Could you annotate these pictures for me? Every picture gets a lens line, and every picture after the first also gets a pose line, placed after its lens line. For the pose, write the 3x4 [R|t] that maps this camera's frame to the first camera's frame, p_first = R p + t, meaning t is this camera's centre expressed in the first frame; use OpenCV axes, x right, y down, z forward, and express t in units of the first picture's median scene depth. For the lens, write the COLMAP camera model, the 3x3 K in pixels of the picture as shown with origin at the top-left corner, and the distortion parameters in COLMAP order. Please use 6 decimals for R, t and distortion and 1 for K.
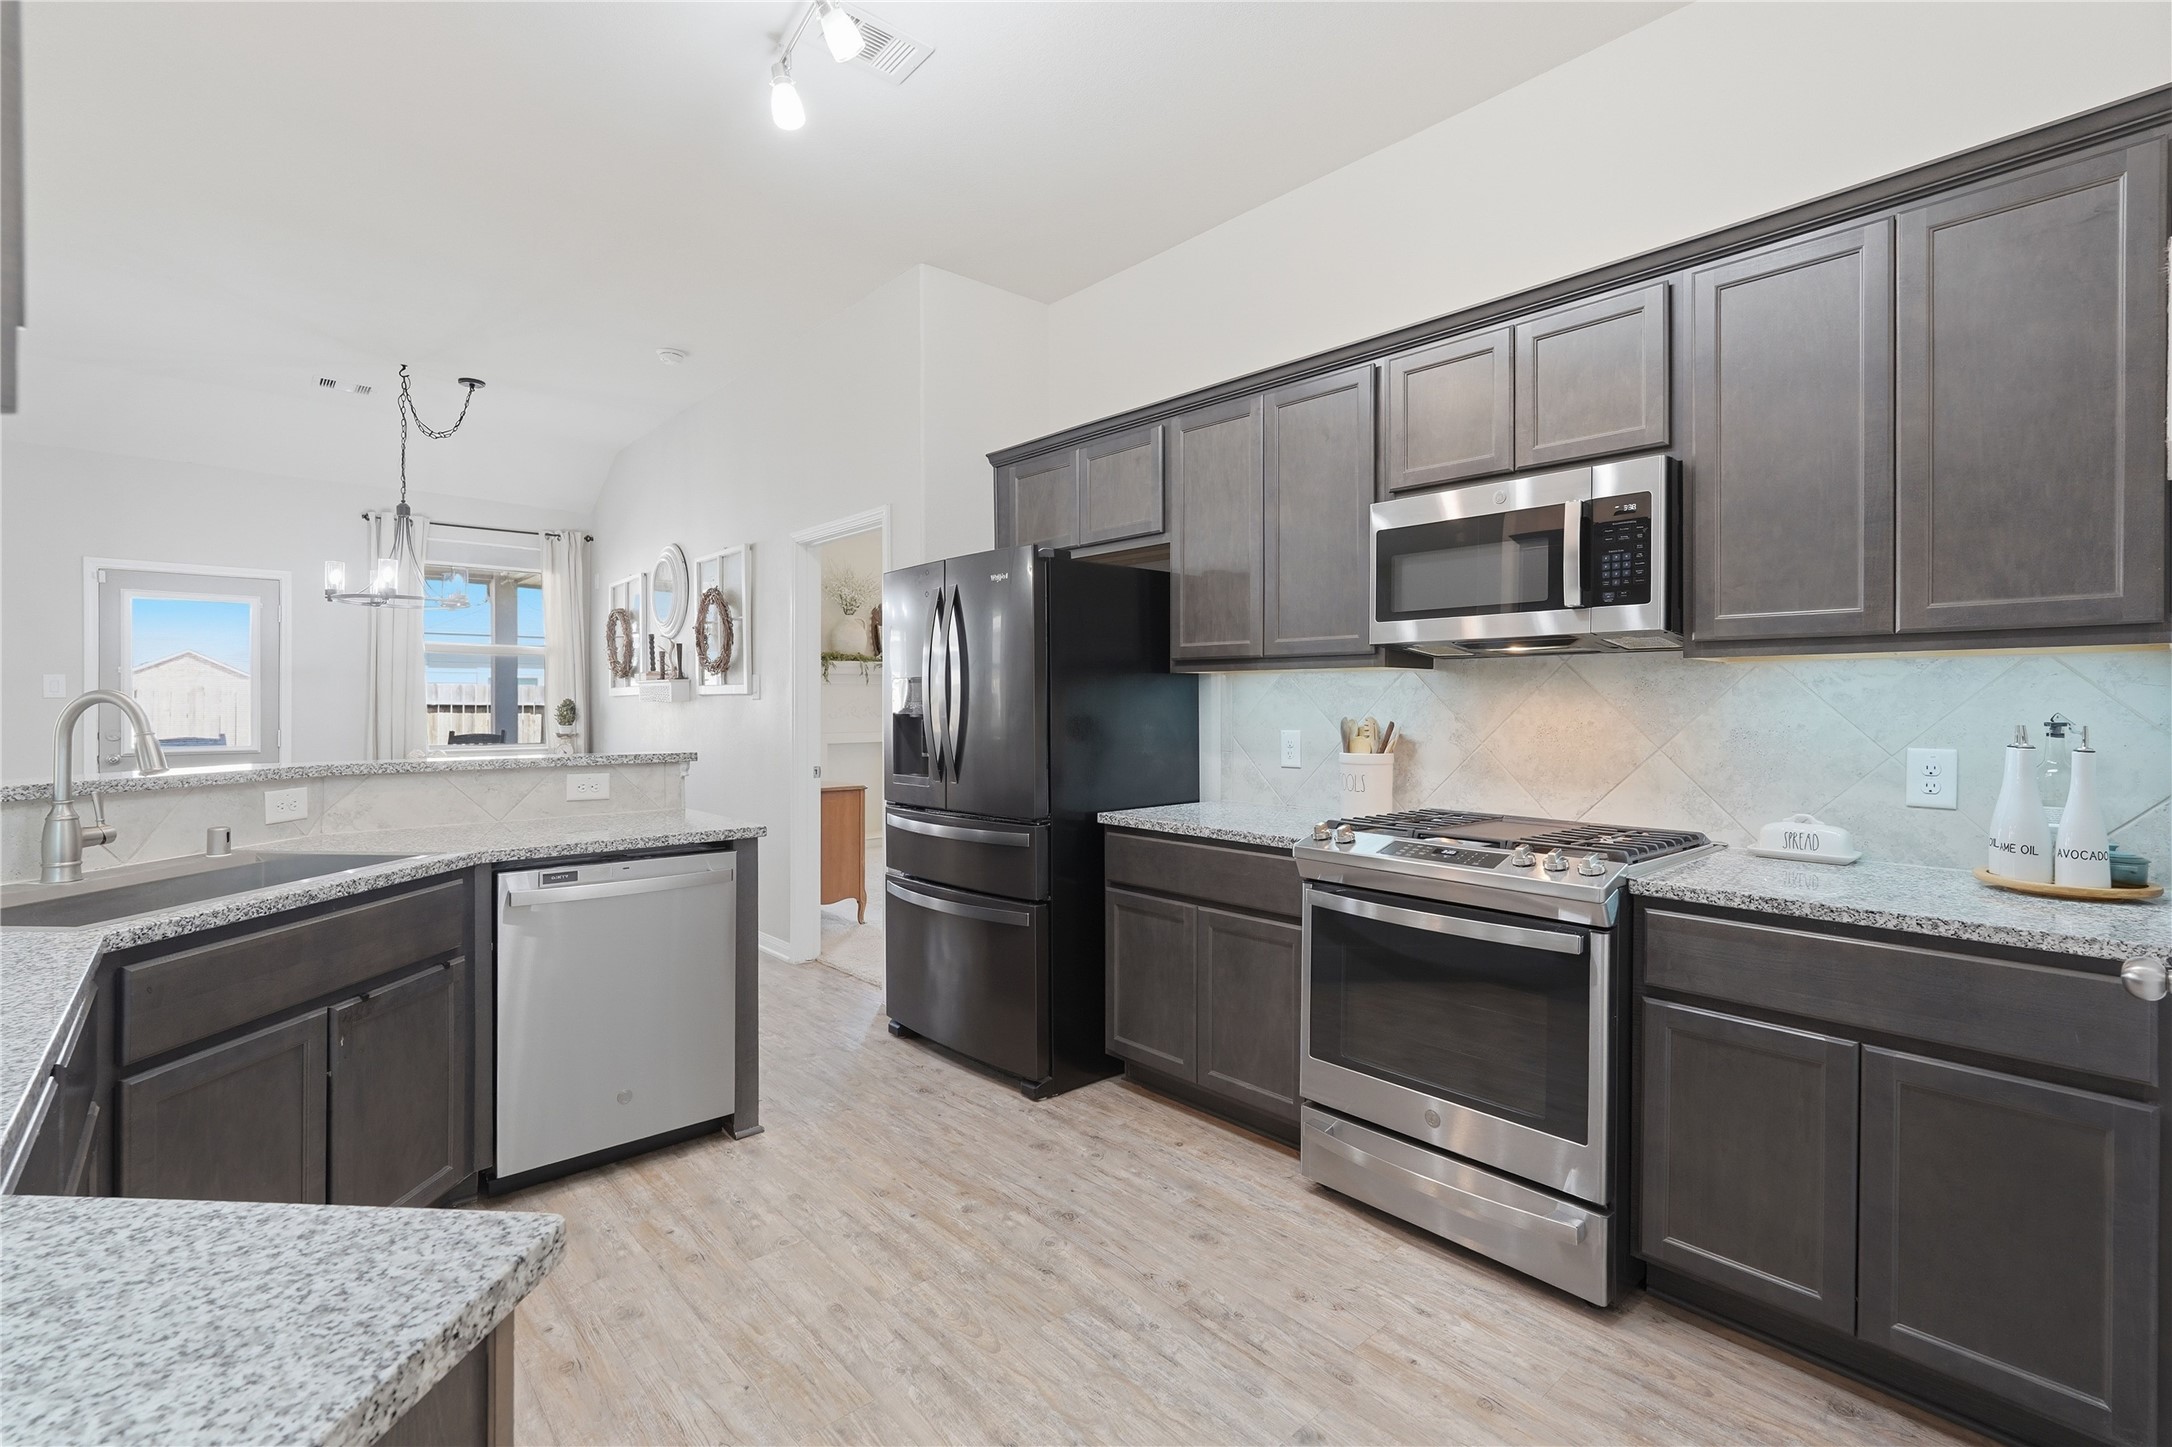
lens RADIAL K [[998.1, 0, 1104.8], [0, 998.1, 715.2], [0, 0, 1]] dist [-0.015521, 0.006325]
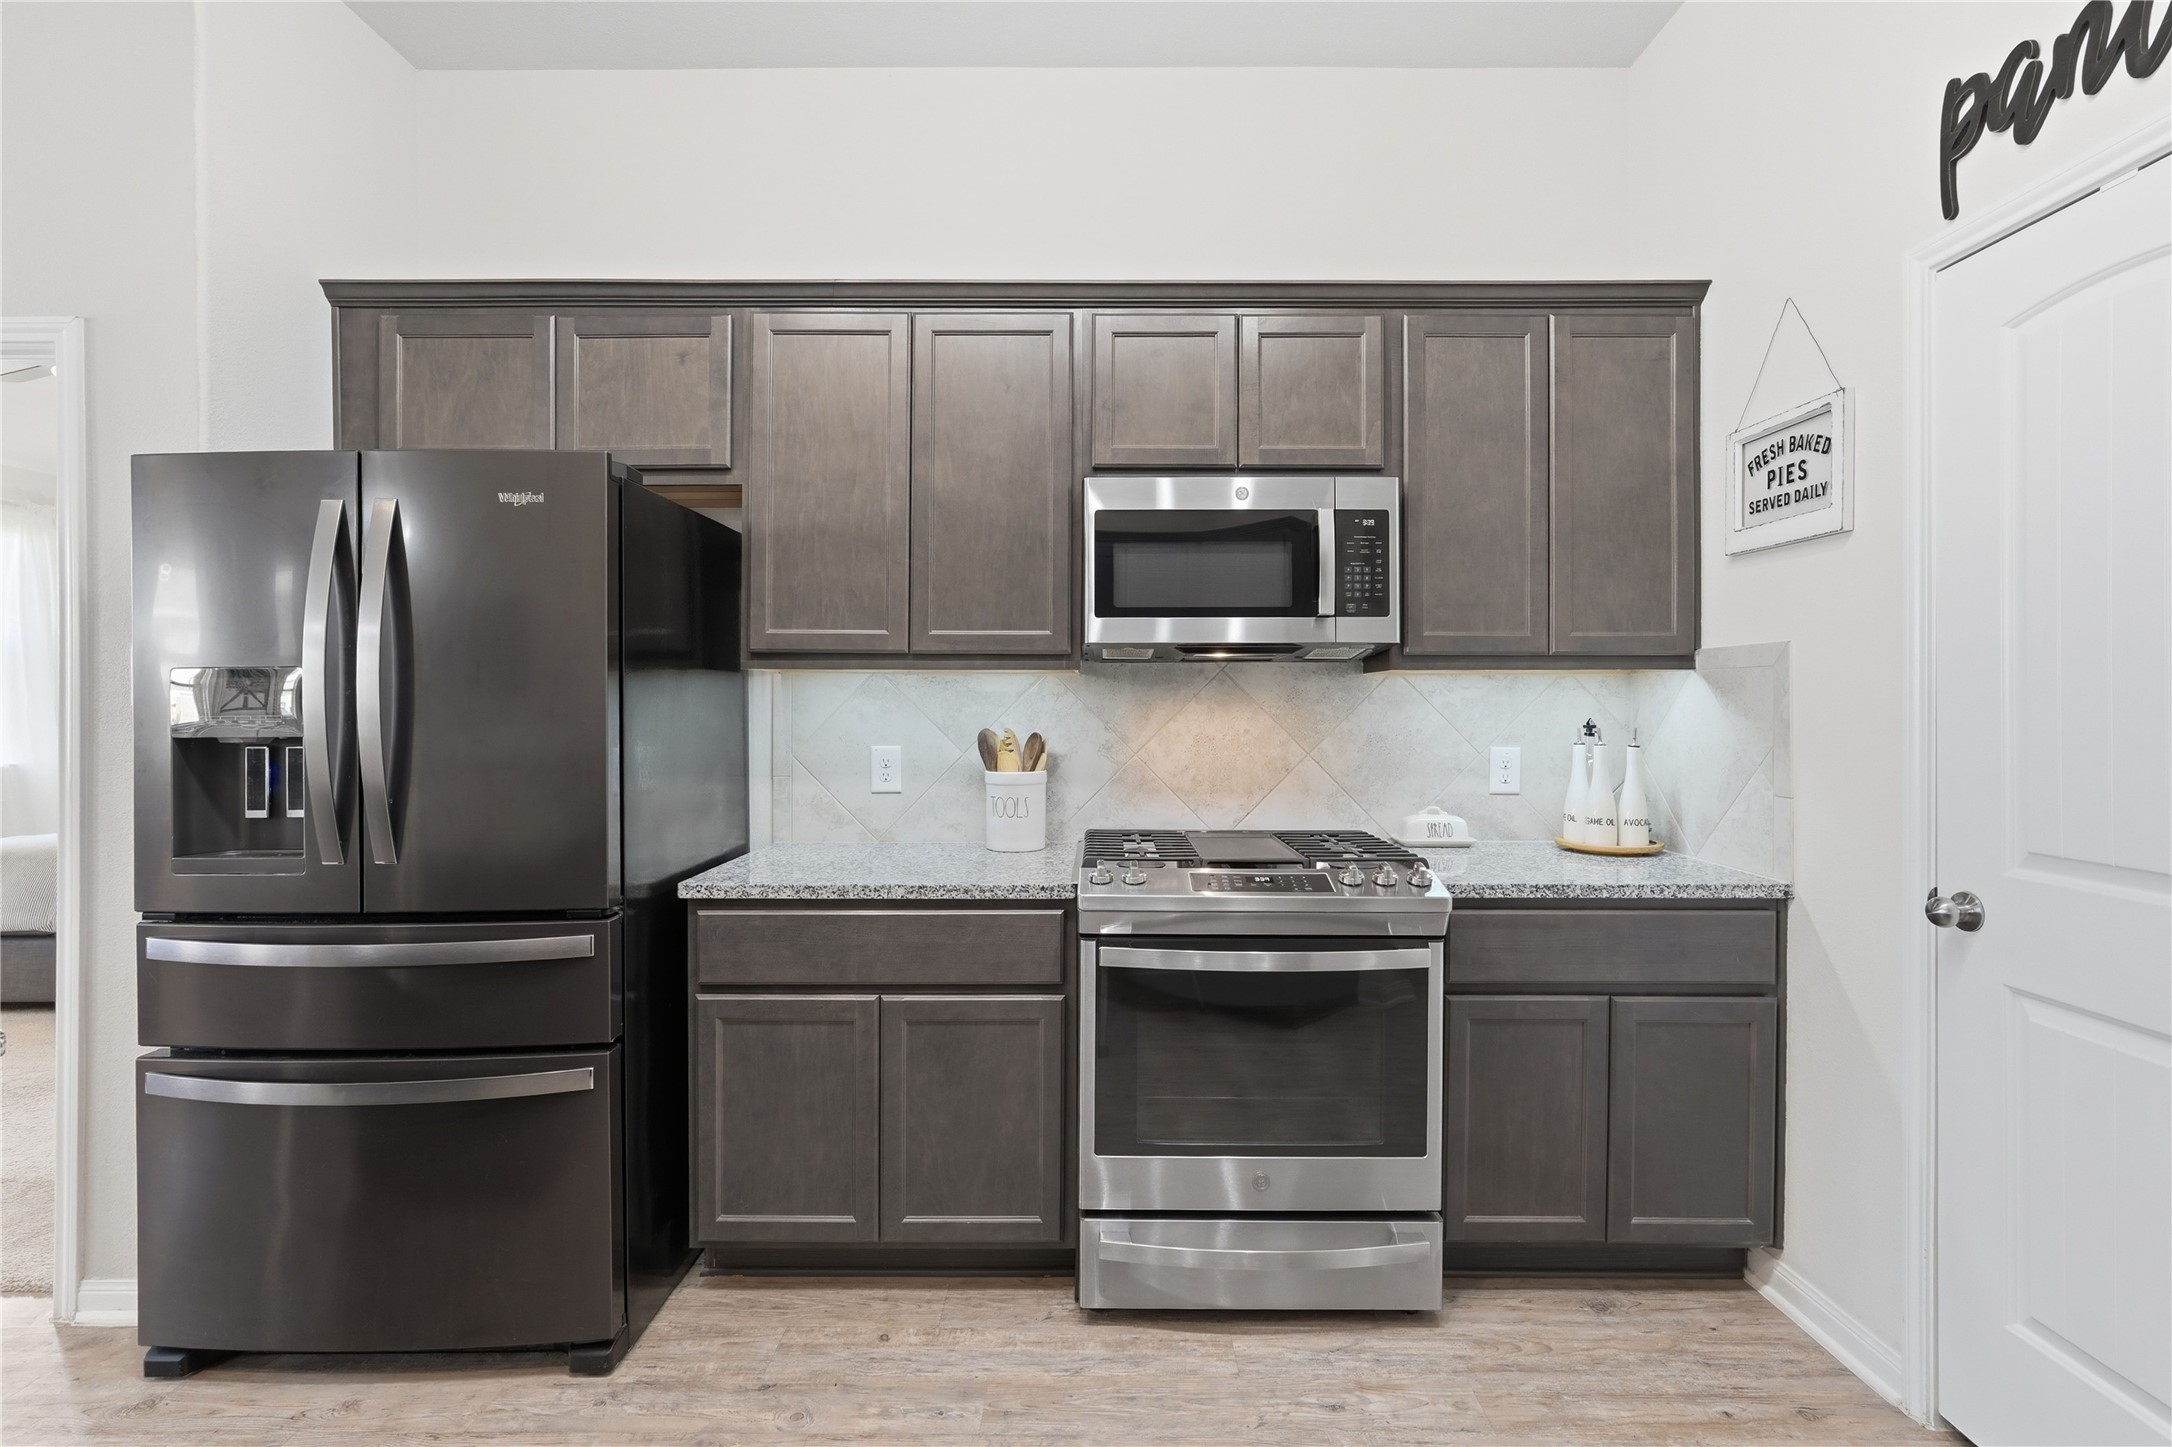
lens RADIAL K [[998.1, 0, 1102.4], [0, 998.1, 709.0], [0, 0, 1]] dist [-0.015521, 0.006325]
pose [[0.671282, -0.006193, 0.741176, -0.354137], [0.009819, 0.999952, -0.000539, -0.014817], [-0.741137, 0.007639, 0.671311, 0.423617]]
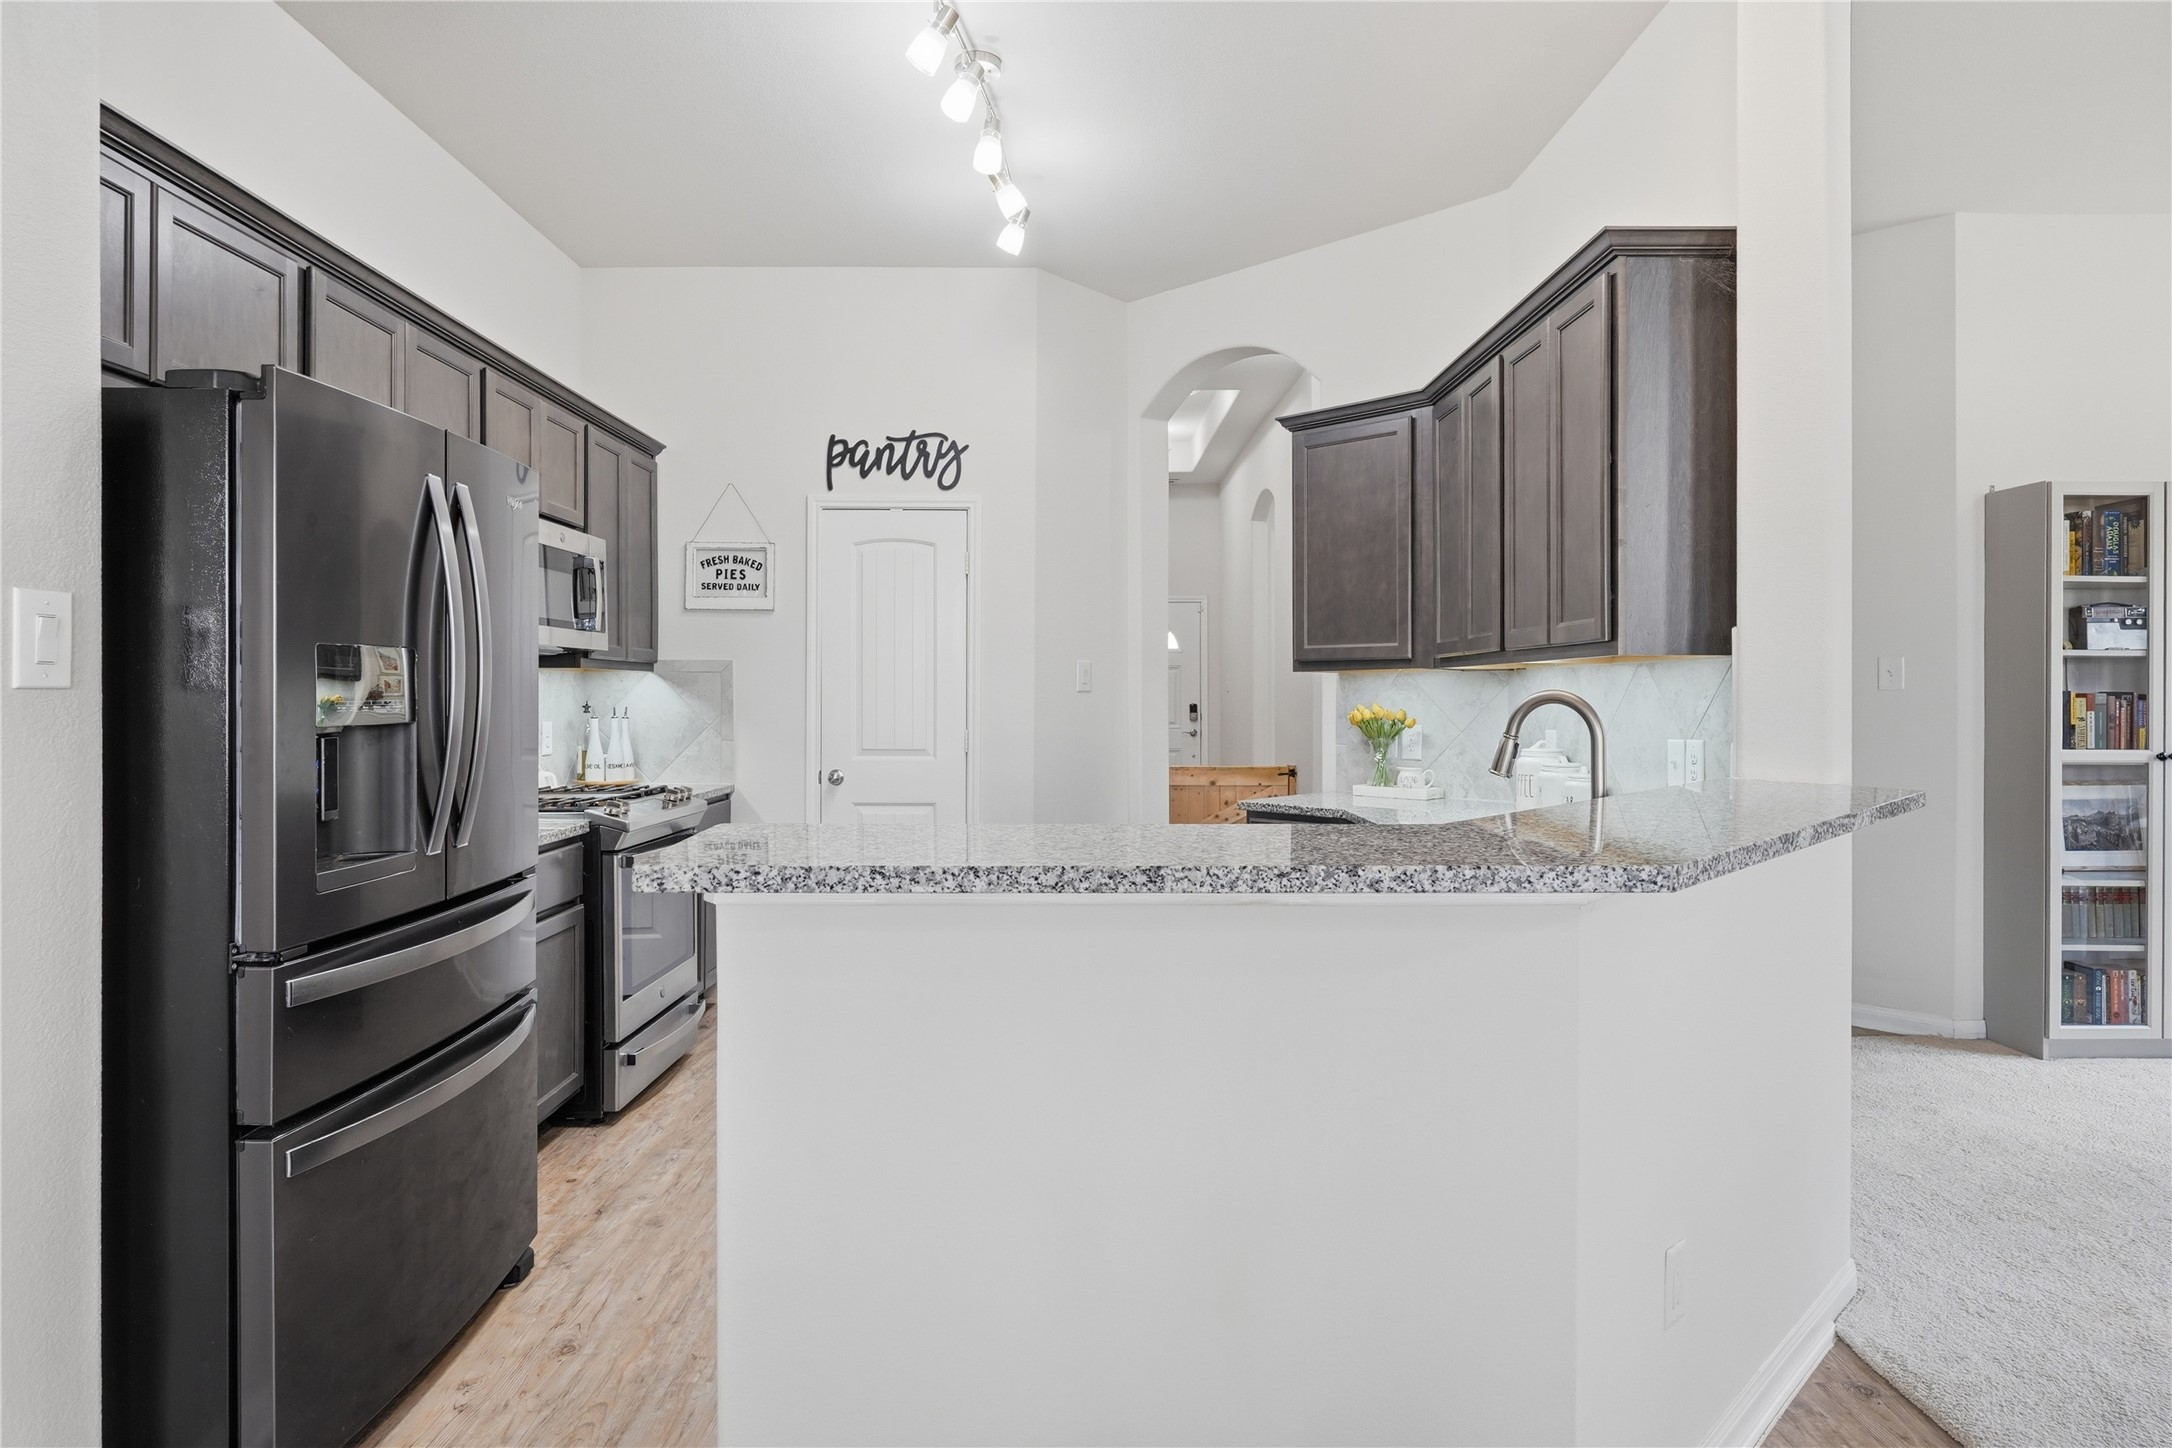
lens RADIAL K [[1164.6, 0, 1093.0], [0, 1164.6, 708.0], [0, 0, 1]] dist [0.001280, -0.000193]
pose [[-0.745104, -0.010355, 0.666868, -1.026721], [0.002552, 0.999828, 0.018377, -0.021319], [-0.666943, 0.015395, -0.744949, 1.526823]]
